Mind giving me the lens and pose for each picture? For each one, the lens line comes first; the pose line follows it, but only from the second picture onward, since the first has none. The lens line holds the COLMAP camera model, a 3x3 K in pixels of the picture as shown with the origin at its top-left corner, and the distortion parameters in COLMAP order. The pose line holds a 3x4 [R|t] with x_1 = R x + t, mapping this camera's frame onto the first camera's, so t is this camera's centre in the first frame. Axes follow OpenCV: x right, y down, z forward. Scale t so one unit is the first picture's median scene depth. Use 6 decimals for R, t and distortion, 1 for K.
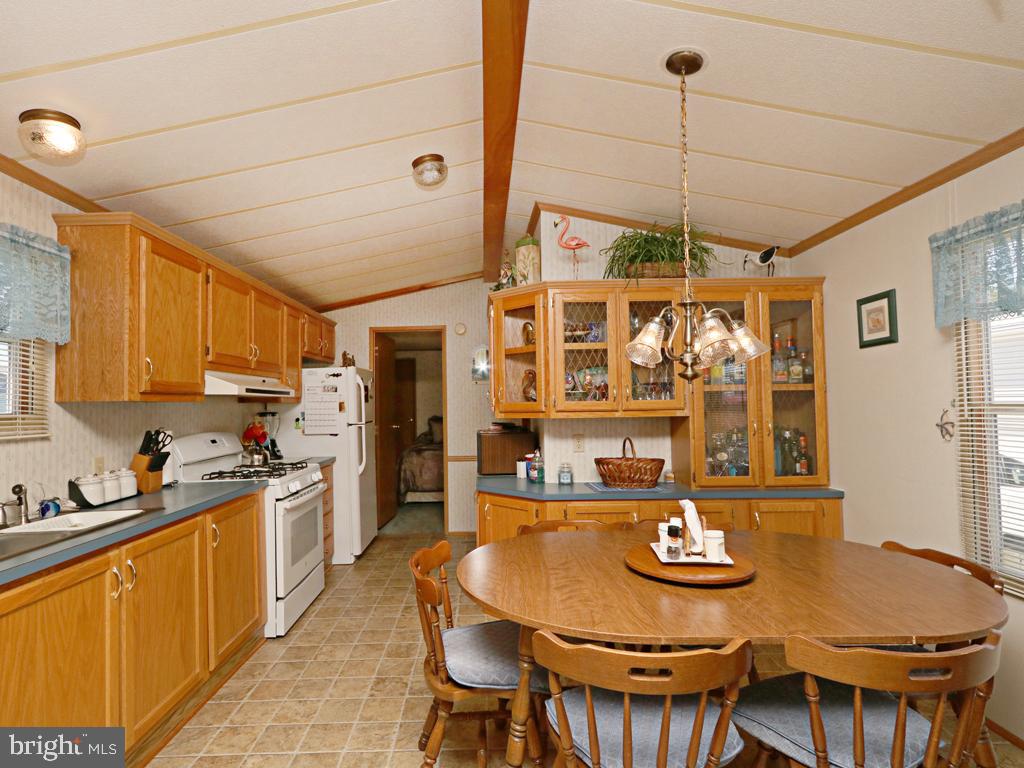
lens RADIAL K [[528.5, 0, 484.4], [0, 528.5, 386.5], [0, 0, 1]] dist [0.000629, -0.000208]
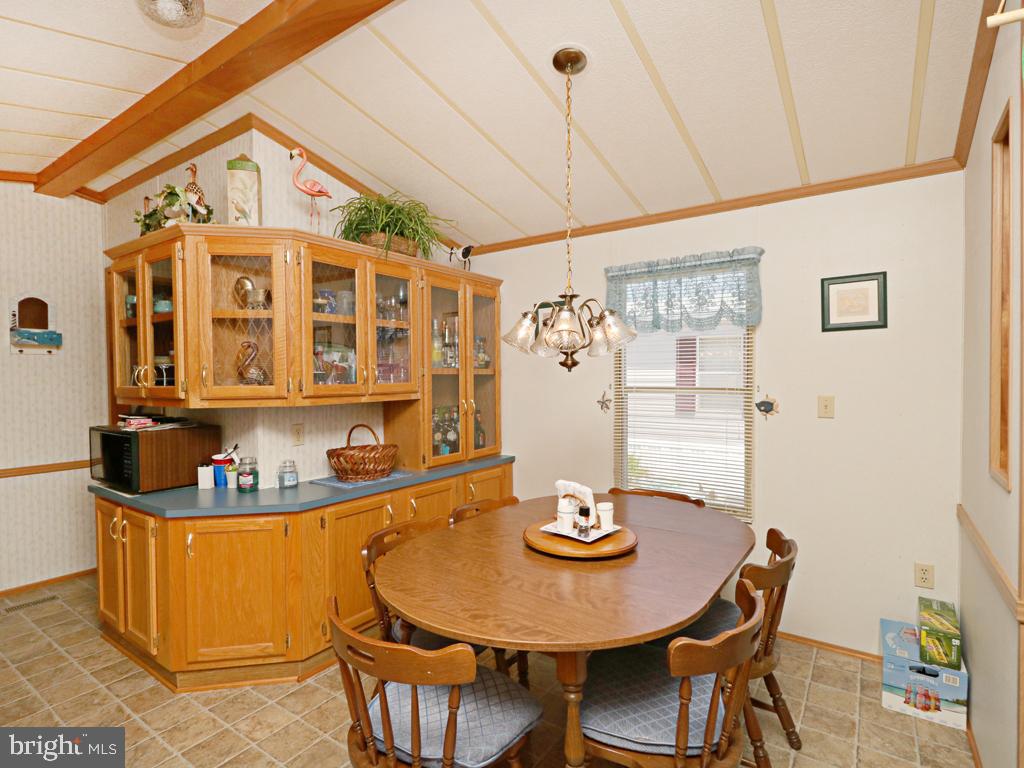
lens RADIAL K [[524.3, 0, 507.6], [0, 524.3, 388.8], [0, 0, 1]] dist [0.001309, -0.000118]
pose [[0.570953, -0.011306, 0.820905, -0.411084], [-0.029889, 0.998956, 0.034546, -0.002743], [-0.820439, -0.044260, 0.570019, 0.369961]]
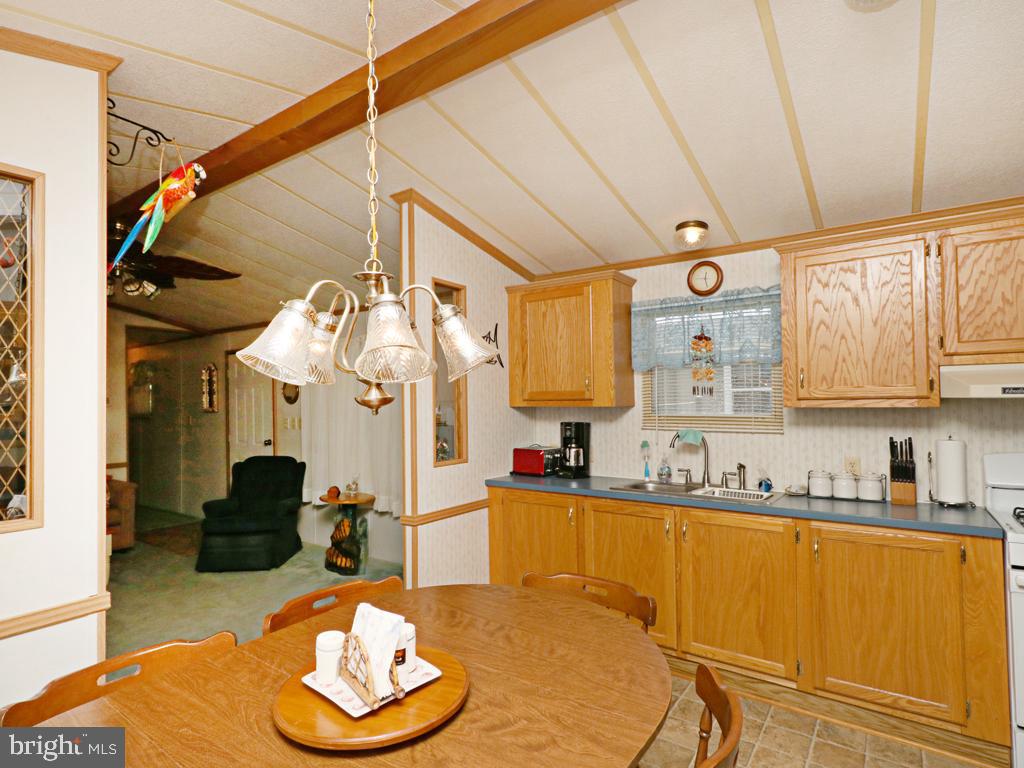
lens RADIAL K [[552.0, 0, 499.5], [0, 552.0, 387.3], [0, 0, 1]] dist [-0.000452, -0.000295]
pose [[-0.591559, 0.004466, -0.806249, 0.601843], [0.050130, 0.998254, -0.031252, -0.008534], [0.804701, -0.058905, -0.590750, 1.101471]]
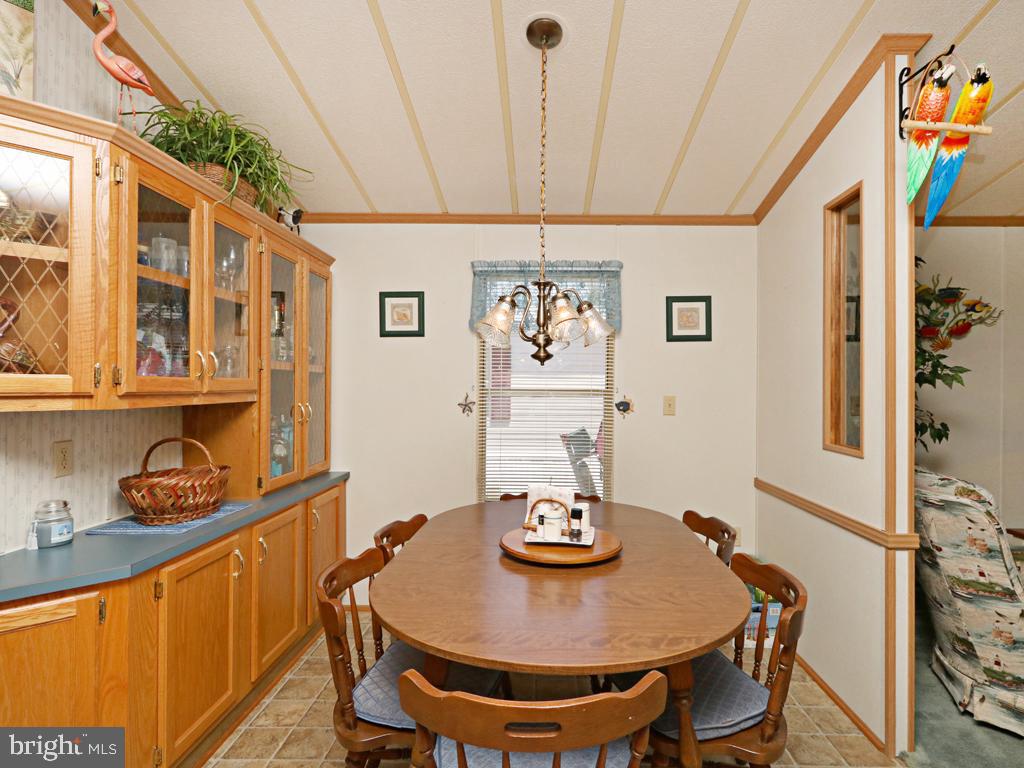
lens RADIAL K [[545.6, 0, 543.2], [0, 545.6, 384.1], [0, 0, 1]] dist [-0.000902, -0.000038]
pose [[-0.002621, 0.017607, 0.999842, -0.466043], [-0.042329, 0.998947, -0.017702, 0.035490], [-0.999100, -0.042369, -0.001873, 0.742754]]
